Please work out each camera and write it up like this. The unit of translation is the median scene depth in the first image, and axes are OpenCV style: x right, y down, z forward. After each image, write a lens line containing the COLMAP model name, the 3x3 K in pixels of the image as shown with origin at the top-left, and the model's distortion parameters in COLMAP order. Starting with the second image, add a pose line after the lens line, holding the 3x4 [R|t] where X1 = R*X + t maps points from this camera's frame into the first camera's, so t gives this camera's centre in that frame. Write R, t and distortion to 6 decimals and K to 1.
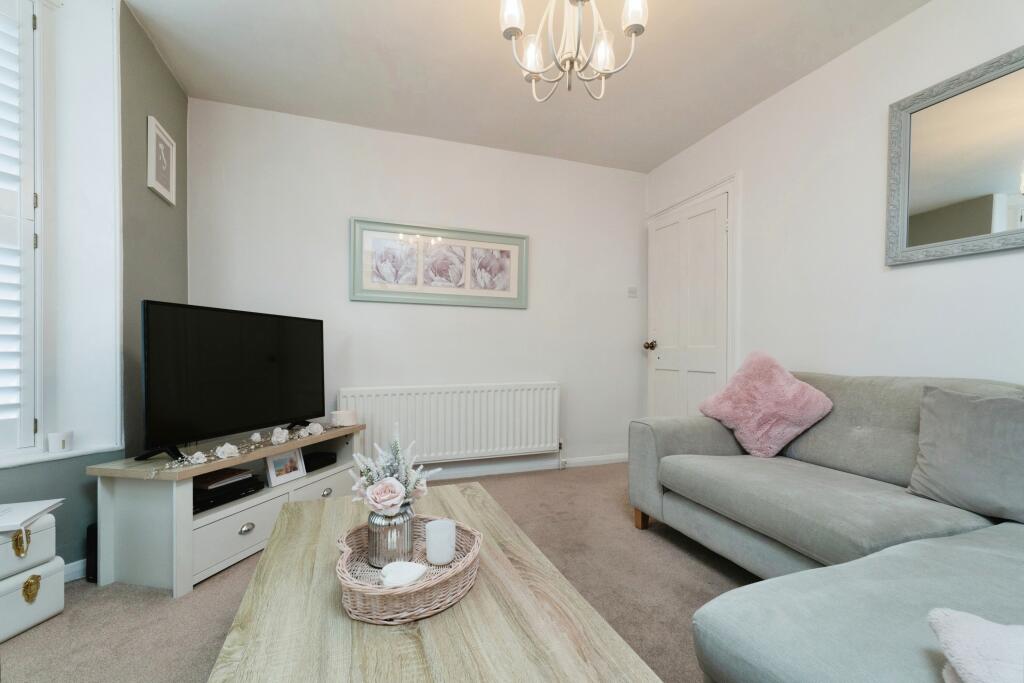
lens RADIAL K [[436.5, 0, 509.6], [0, 436.5, 344.2], [0, 0, 1]] dist [0.001925, 0.000158]
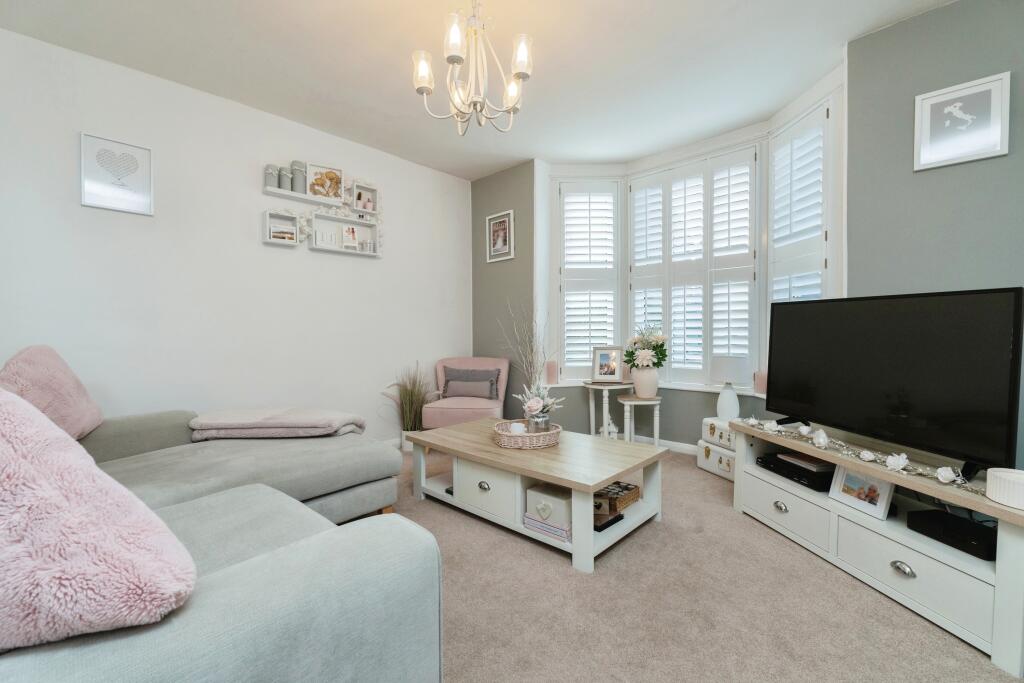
lens RADIAL K [[436.5, 0, 510.6], [0, 436.5, 341.6], [0, 0, 1]] dist [0.001925, 0.000158]
pose [[-0.883249, -0.002437, -0.468898, 0.439843], [-0.012303, 0.999763, 0.017979, 0.009189], [0.468743, 0.021648, -0.883069, 1.493227]]
